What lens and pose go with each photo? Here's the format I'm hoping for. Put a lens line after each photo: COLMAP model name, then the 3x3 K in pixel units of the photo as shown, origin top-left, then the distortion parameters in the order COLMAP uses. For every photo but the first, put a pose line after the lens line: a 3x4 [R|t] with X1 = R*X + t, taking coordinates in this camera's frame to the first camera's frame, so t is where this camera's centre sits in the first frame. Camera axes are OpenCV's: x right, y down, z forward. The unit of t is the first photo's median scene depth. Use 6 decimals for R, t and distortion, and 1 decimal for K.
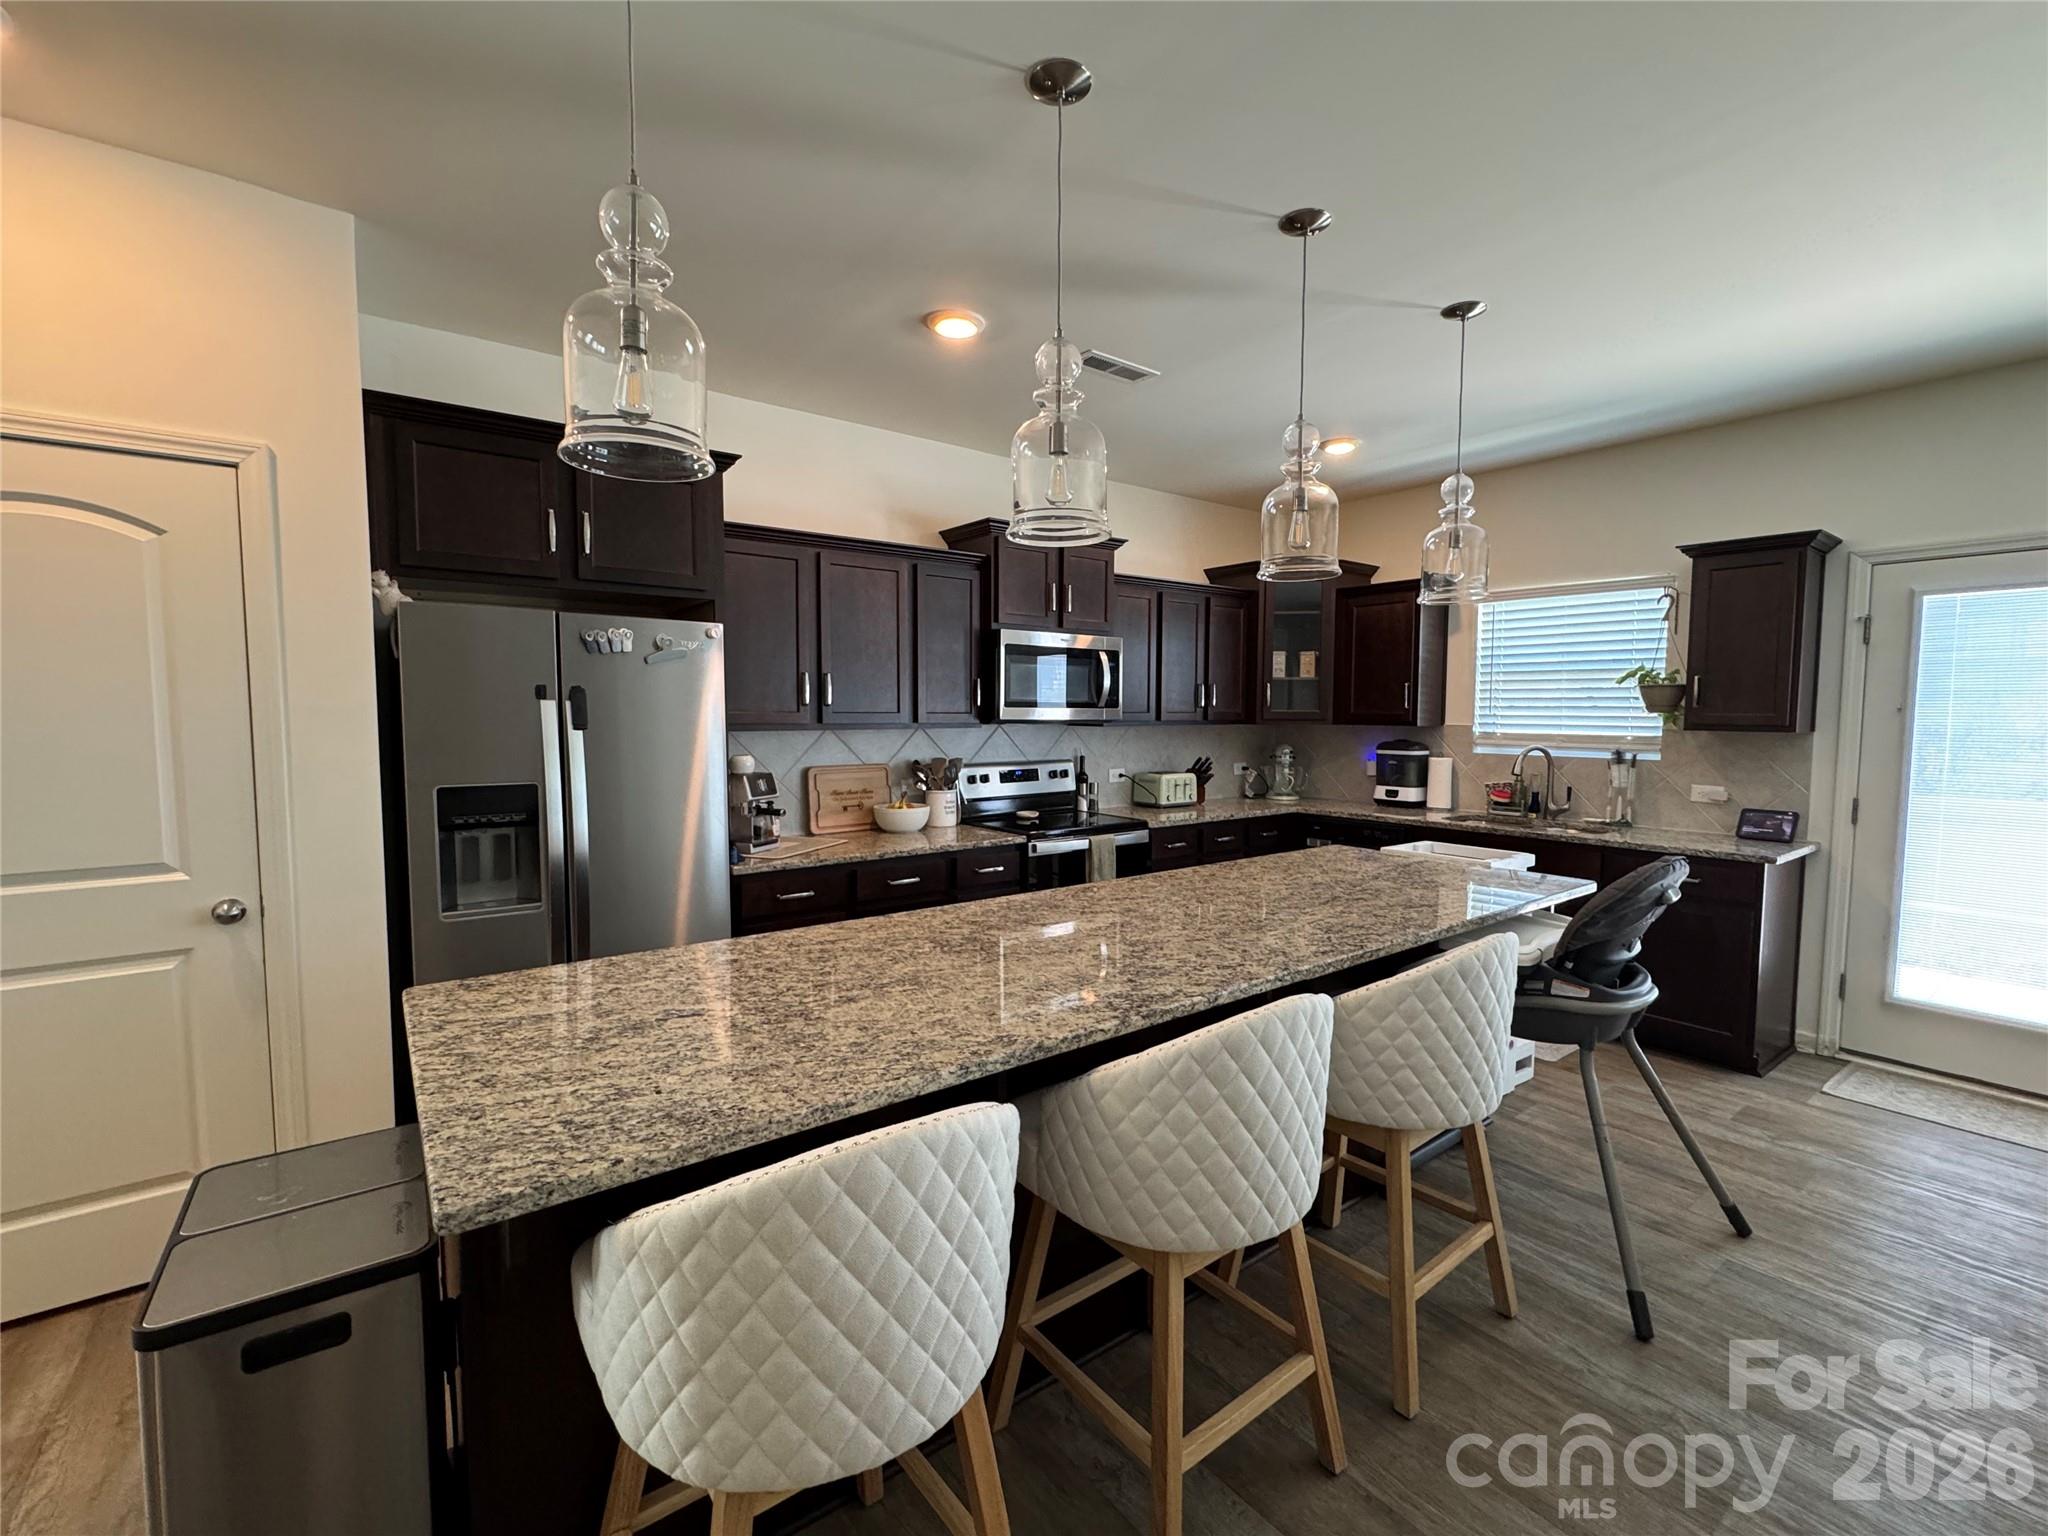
lens RADIAL K [[875.5, 0, 1024.0], [0, 875.5, 770.0], [0, 0, 1]] dist [-0.001378, -0.000452]
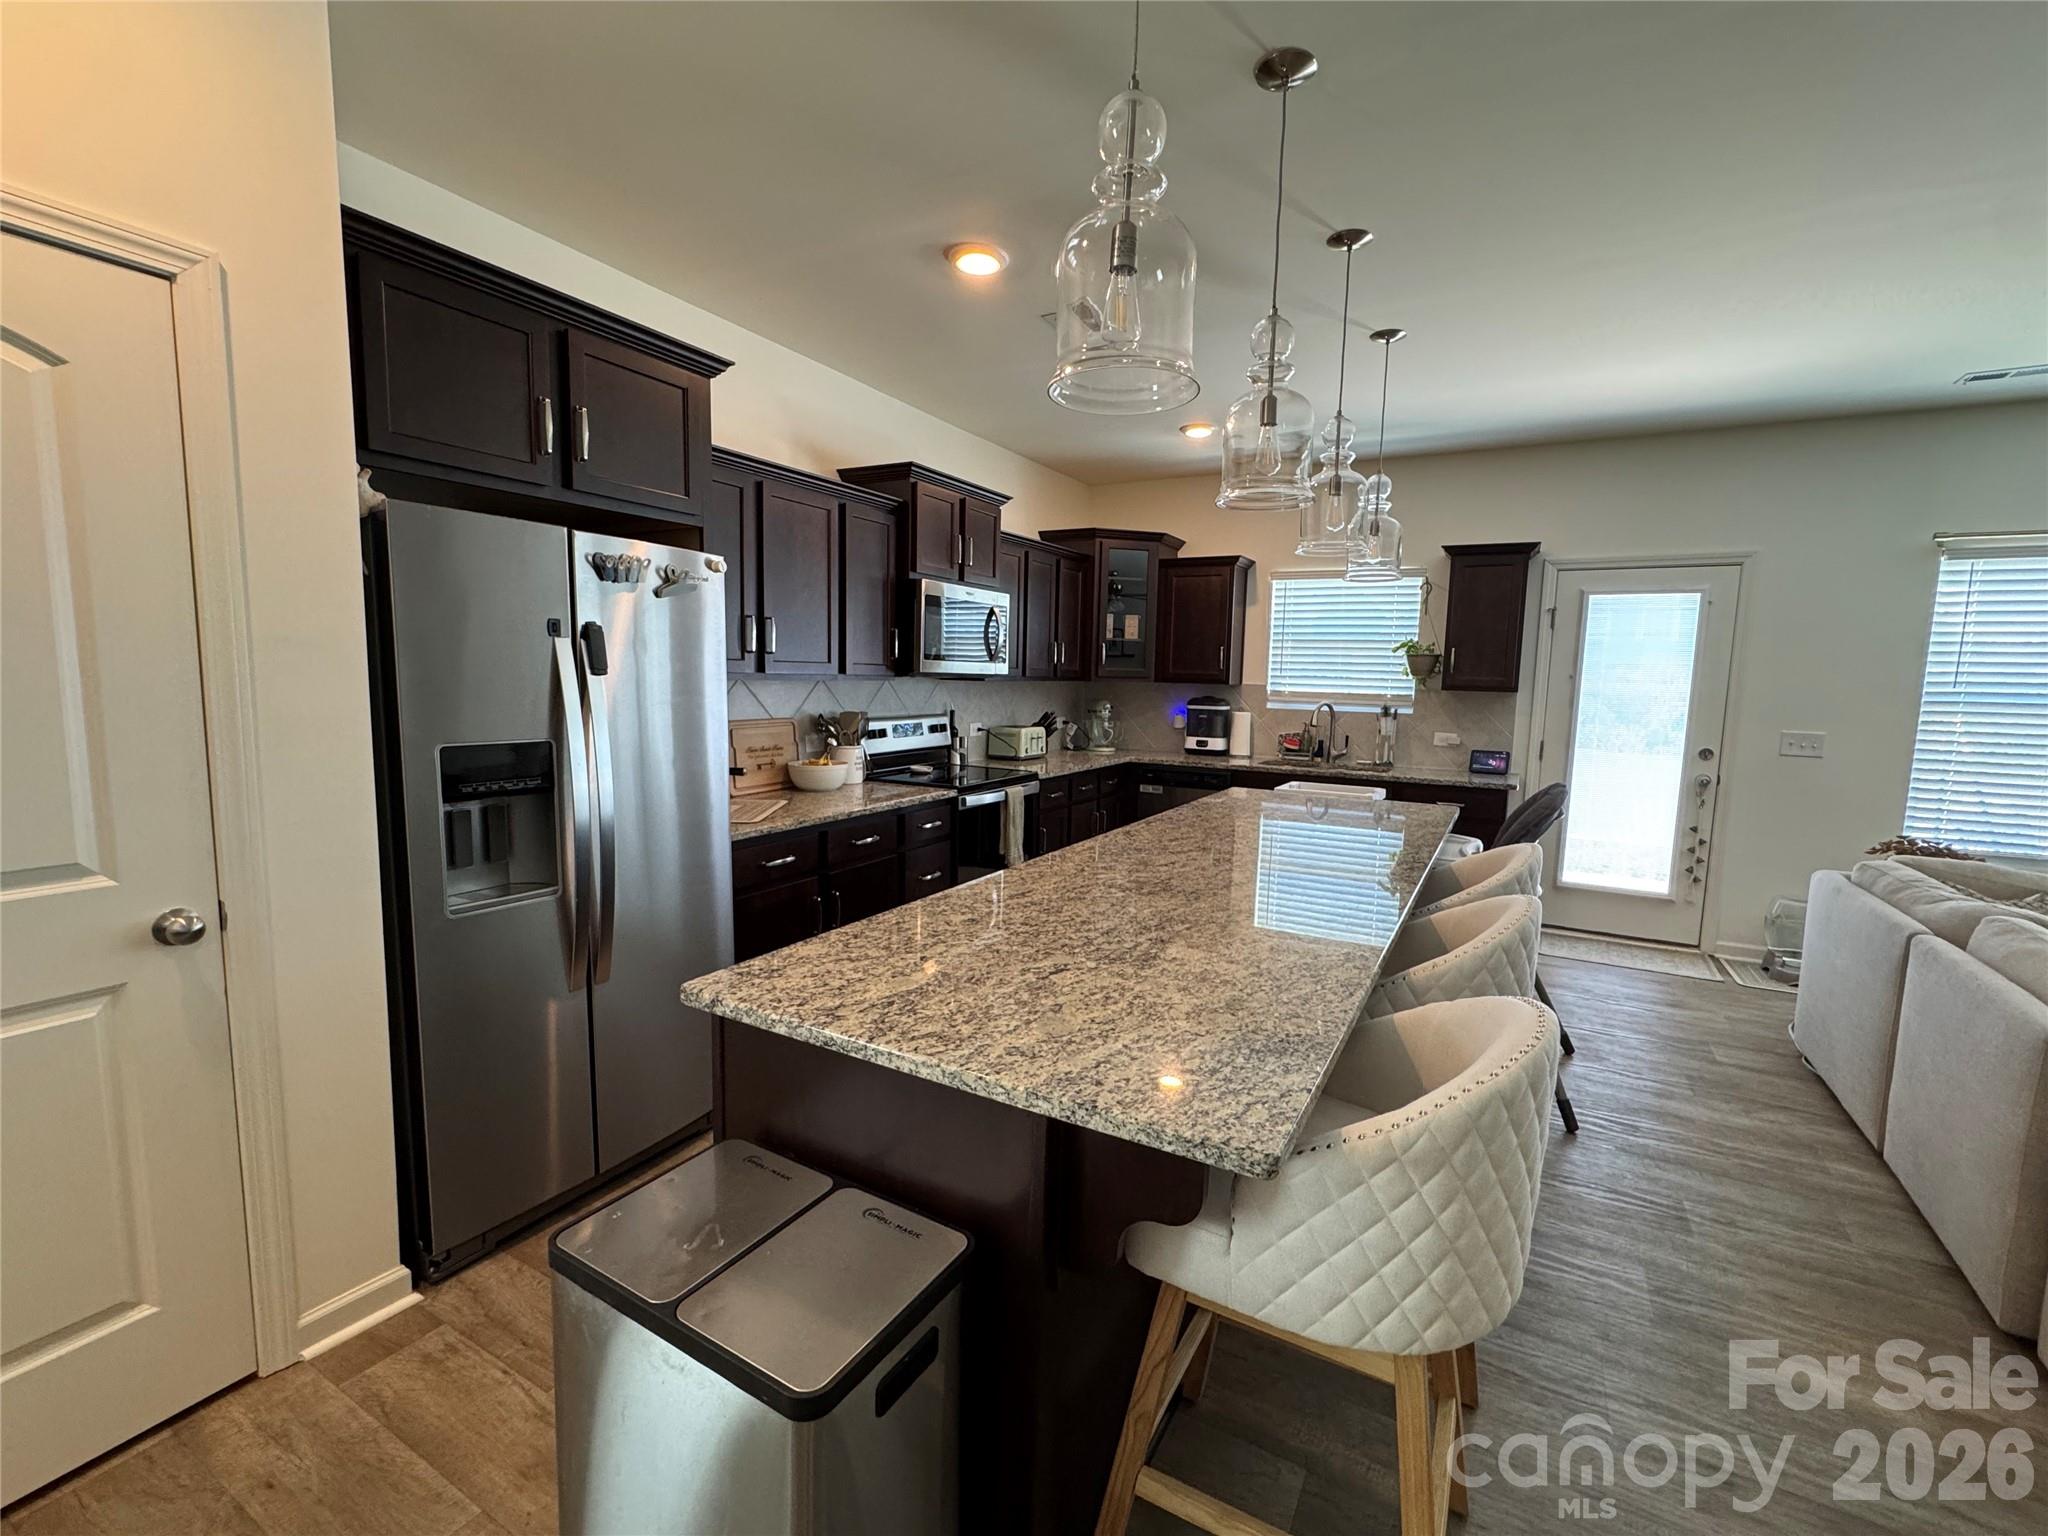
lens RADIAL K [[875.5, 0, 1024.5], [0, 875.5, 771.0], [0, 0, 1]] dist [-0.001378, -0.000452]
pose [[0.918049, -0.026699, 0.395567, -0.349706], [0.006880, 0.998652, 0.051438, 0.003375], [-0.396408, -0.044502, 0.916995, 0.057885]]
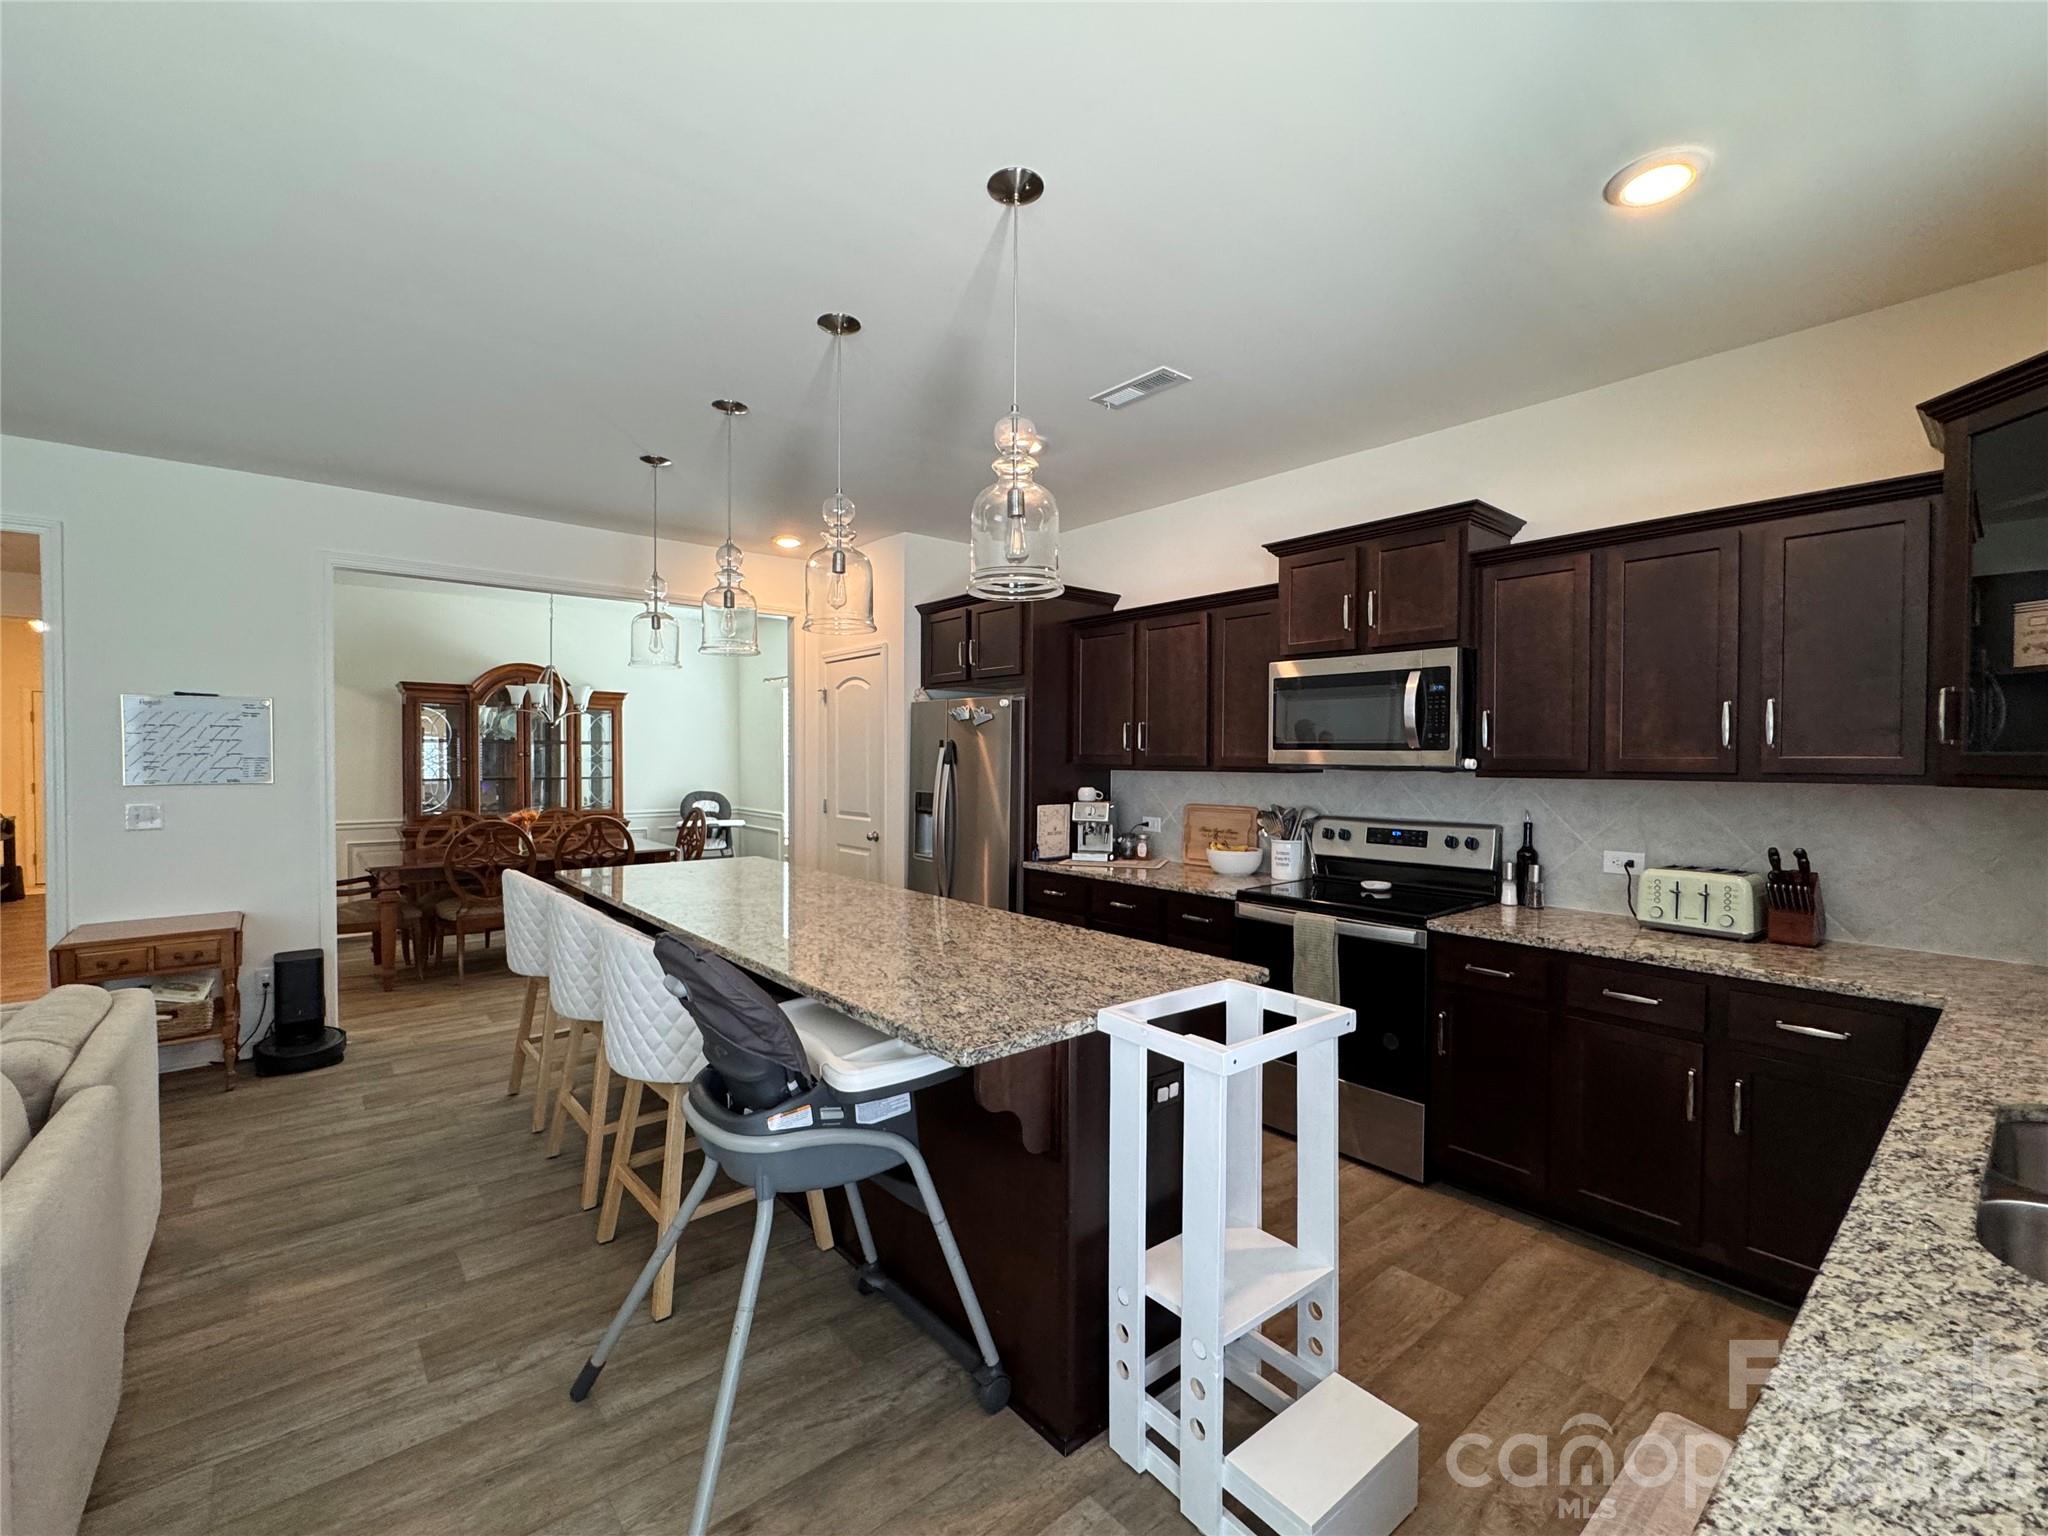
lens RADIAL K [[875.5, 0, 1018.7], [0, 875.5, 768.7], [0, 0, 1]] dist [-0.001378, -0.000452]
pose [[0.049301, 0.012514, -0.998706, 0.960657], [-0.070125, 0.997497, 0.009037, -0.048128], [0.996319, 0.069589, 0.050055, 0.788928]]
